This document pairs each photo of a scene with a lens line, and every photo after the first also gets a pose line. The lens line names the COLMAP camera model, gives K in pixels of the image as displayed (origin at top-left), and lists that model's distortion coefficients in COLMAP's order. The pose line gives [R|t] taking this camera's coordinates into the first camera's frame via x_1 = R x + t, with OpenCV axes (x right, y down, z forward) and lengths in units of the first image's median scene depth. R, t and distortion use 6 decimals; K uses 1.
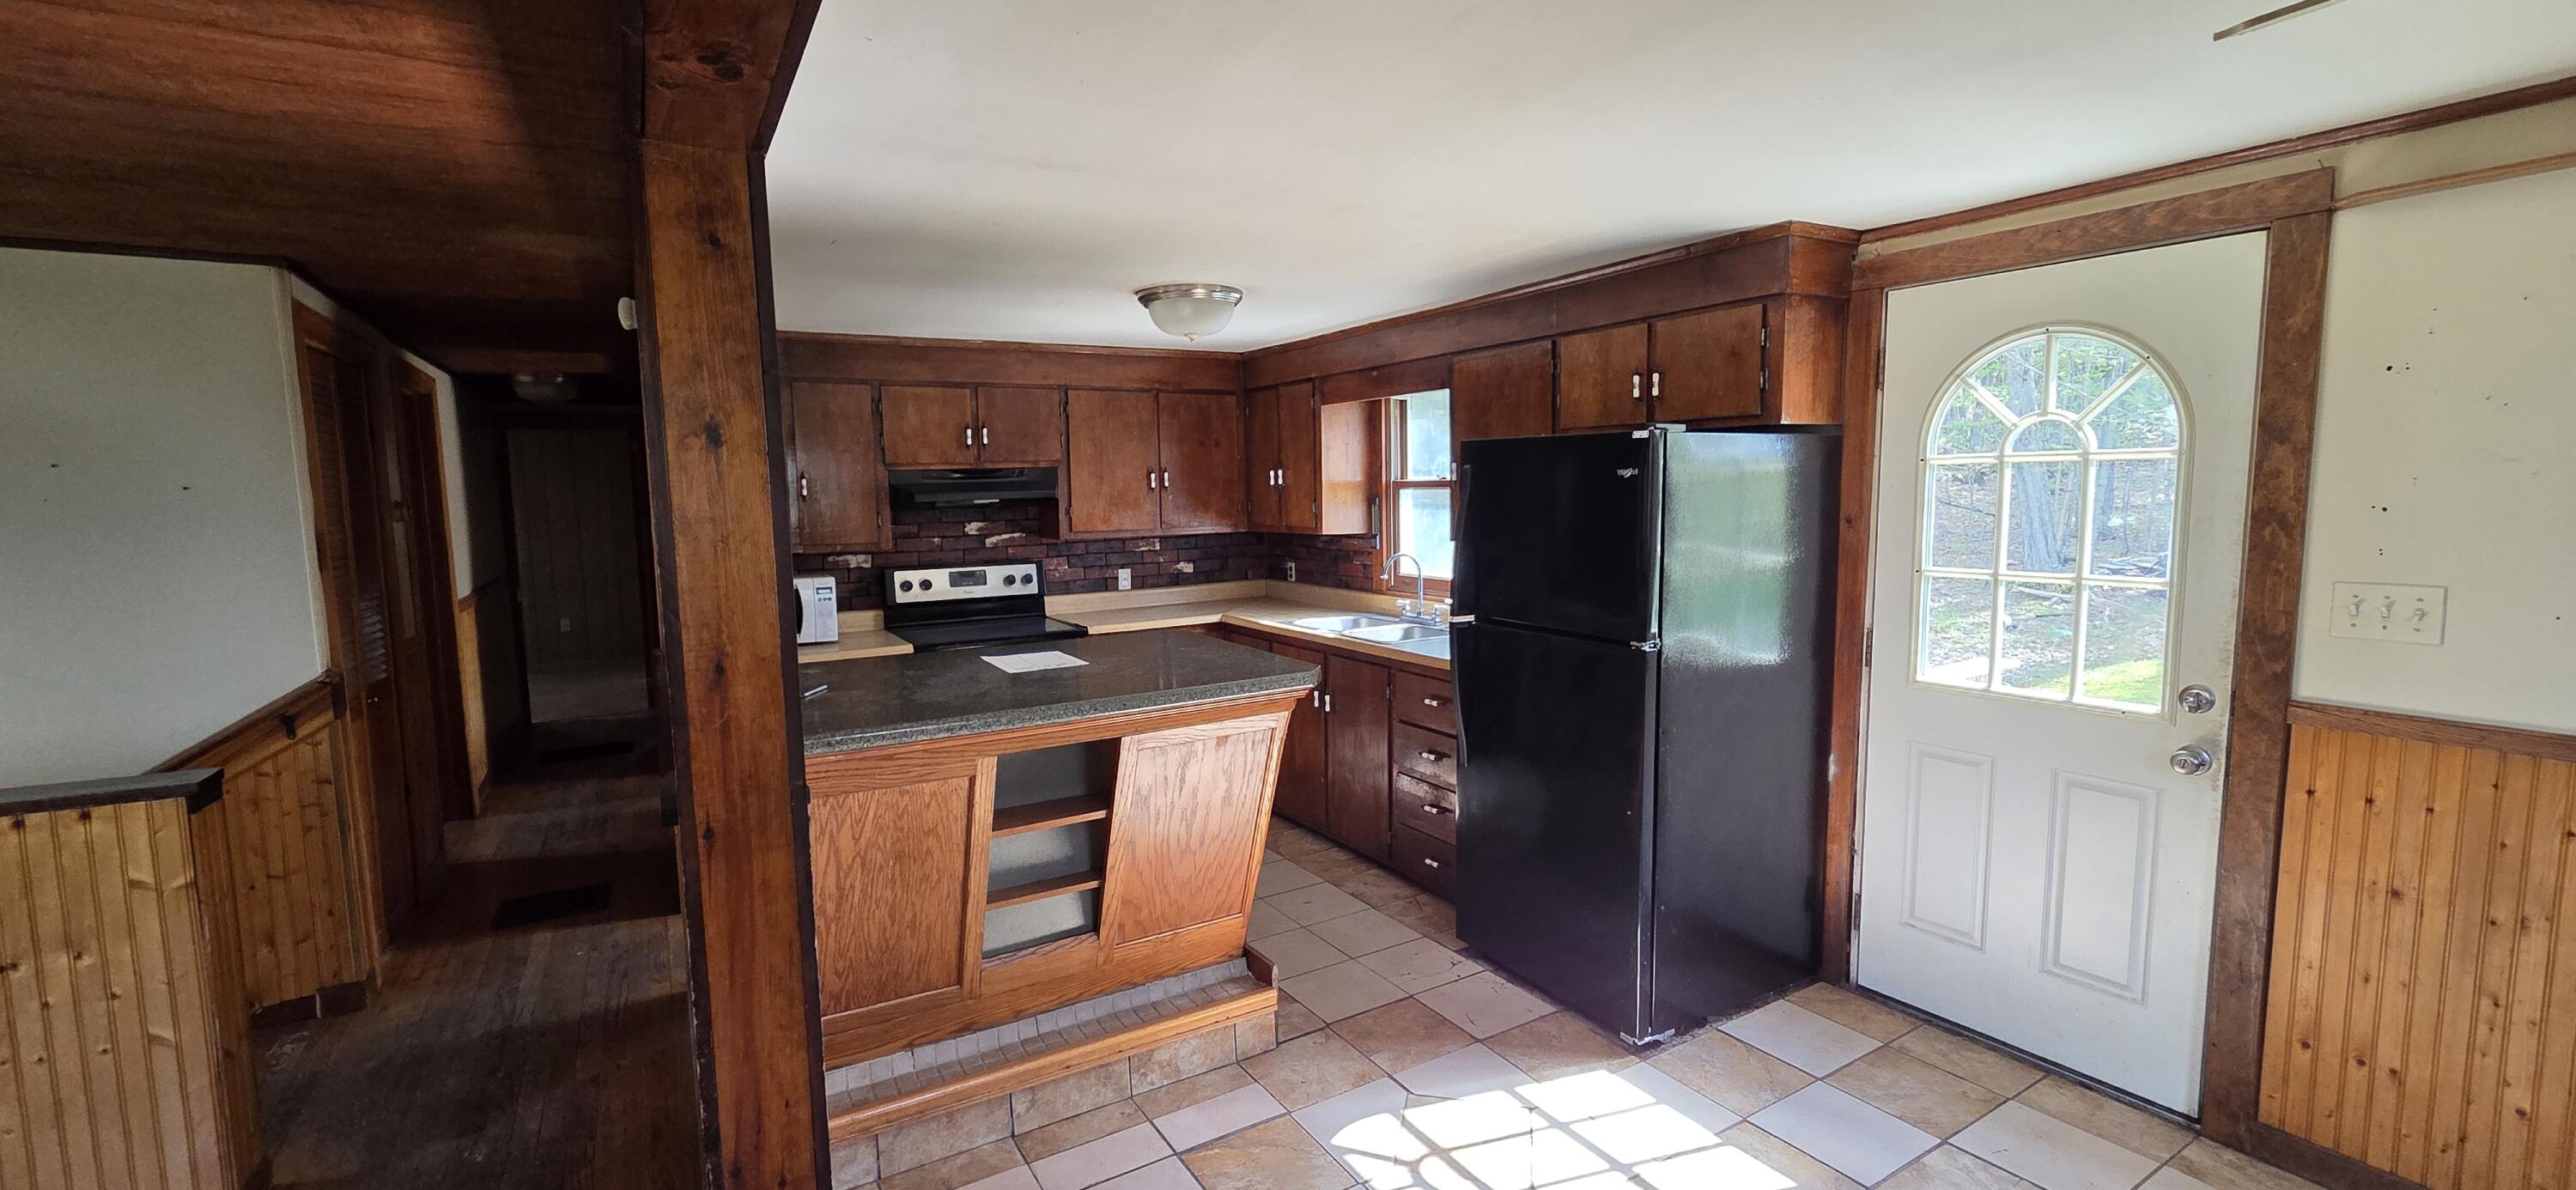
lens RADIAL K [[1054.1, 0, 1296.3], [0, 1054.1, 592.0], [0, 0, 1]] dist [-0.000859, -0.000257]
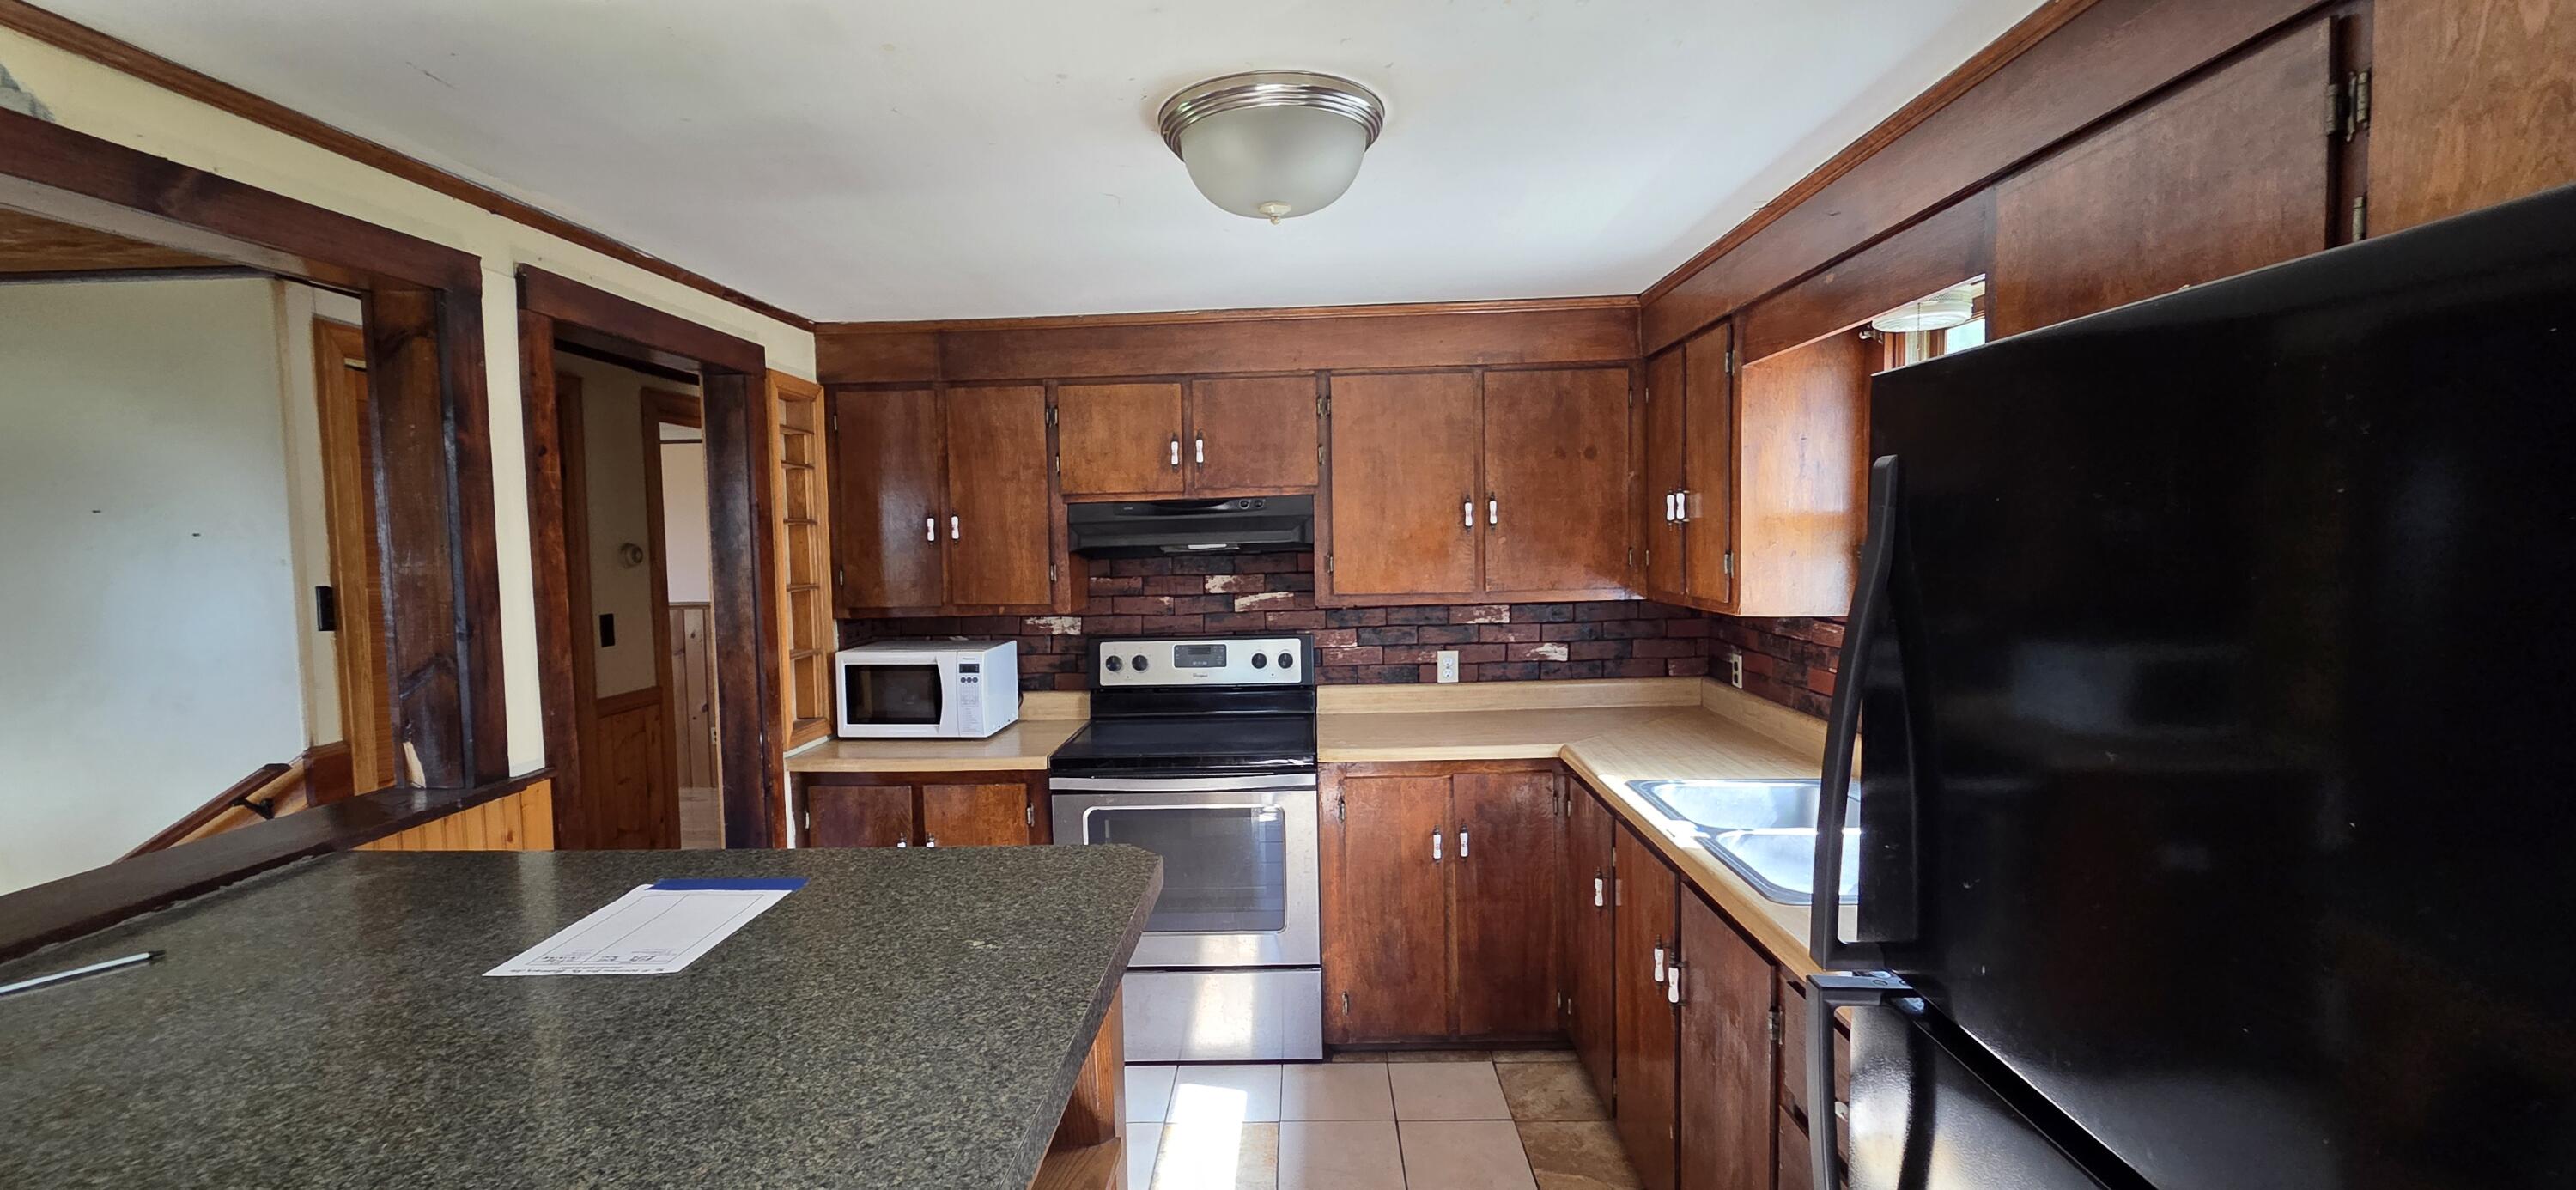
lens RADIAL K [[1054.1, 0, 1269.6], [0, 1054.1, 594.3], [0, 0, 1]] dist [-0.000859, -0.000257]
pose [[0.835492, 0.032516, -0.548539, 0.110304], [-0.049813, 0.998619, -0.016675, -0.044254], [0.547240, 0.041256, 0.835959, 0.433519]]
